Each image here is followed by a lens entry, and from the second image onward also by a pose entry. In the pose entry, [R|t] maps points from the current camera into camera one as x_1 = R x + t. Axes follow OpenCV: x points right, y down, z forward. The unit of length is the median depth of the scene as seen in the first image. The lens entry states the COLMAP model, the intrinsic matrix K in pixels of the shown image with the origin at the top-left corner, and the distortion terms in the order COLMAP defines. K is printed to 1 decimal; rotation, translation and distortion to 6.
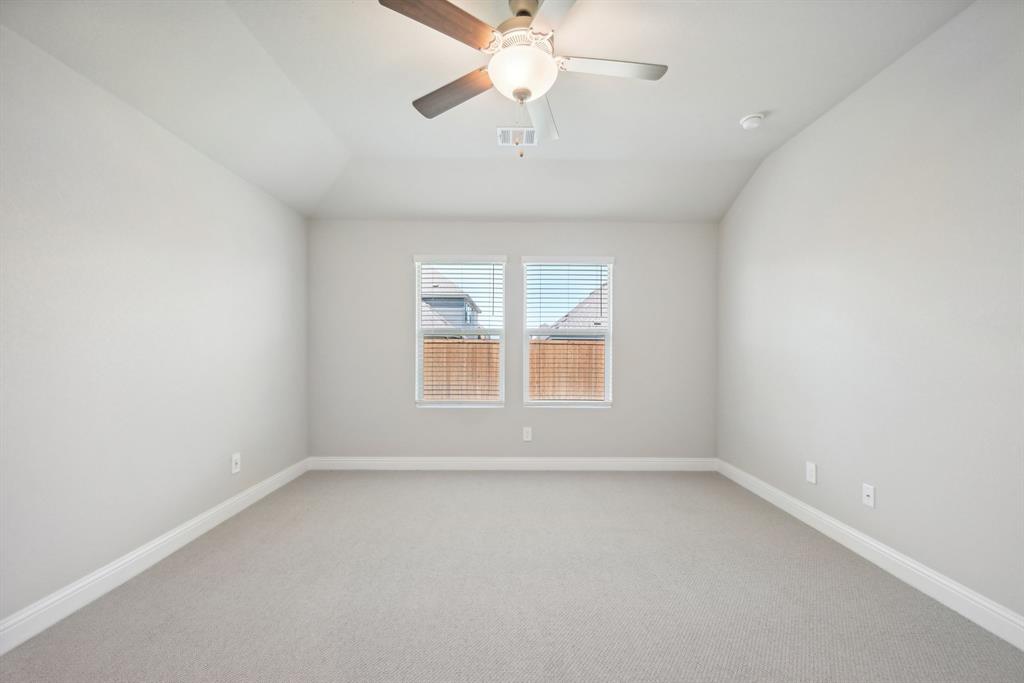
lens RADIAL K [[410.1, 0, 508.0], [0, 410.1, 348.7], [0, 0, 1]] dist [-0.001836, -0.000271]
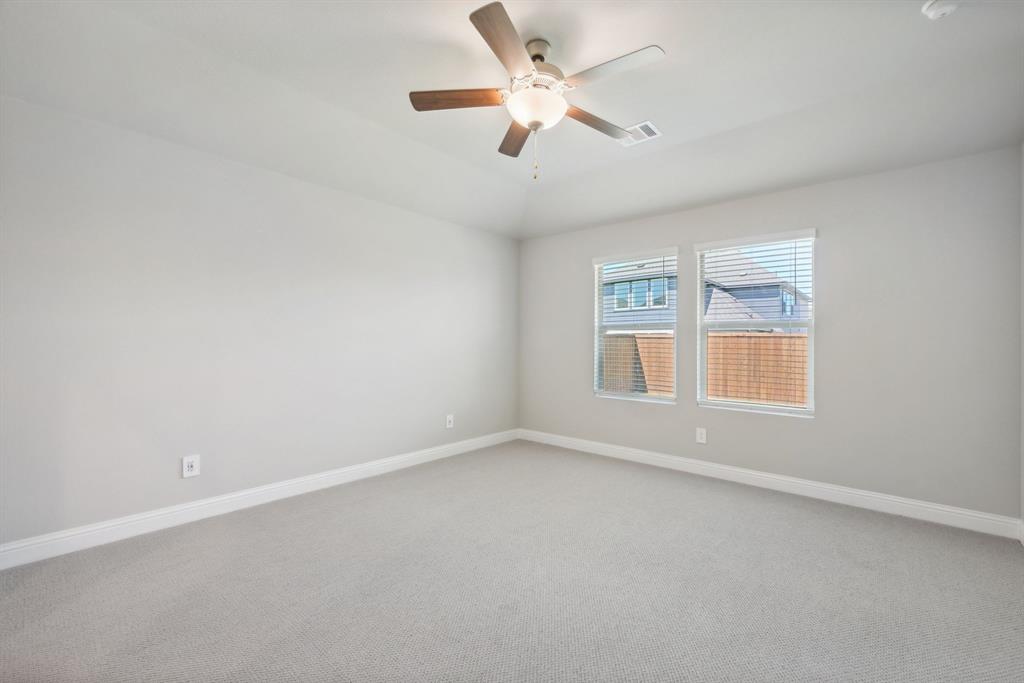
lens RADIAL K [[423.8, 0, 543.1], [0, 423.8, 341.1], [0, 0, 1]] dist [0.074239, -0.000050]
pose [[0.781336, -0.001311, -0.624110, 0.370489], [-0.004005, 0.999967, -0.007115, 0.003364], [0.624098, 0.008059, 0.781304, 0.018551]]
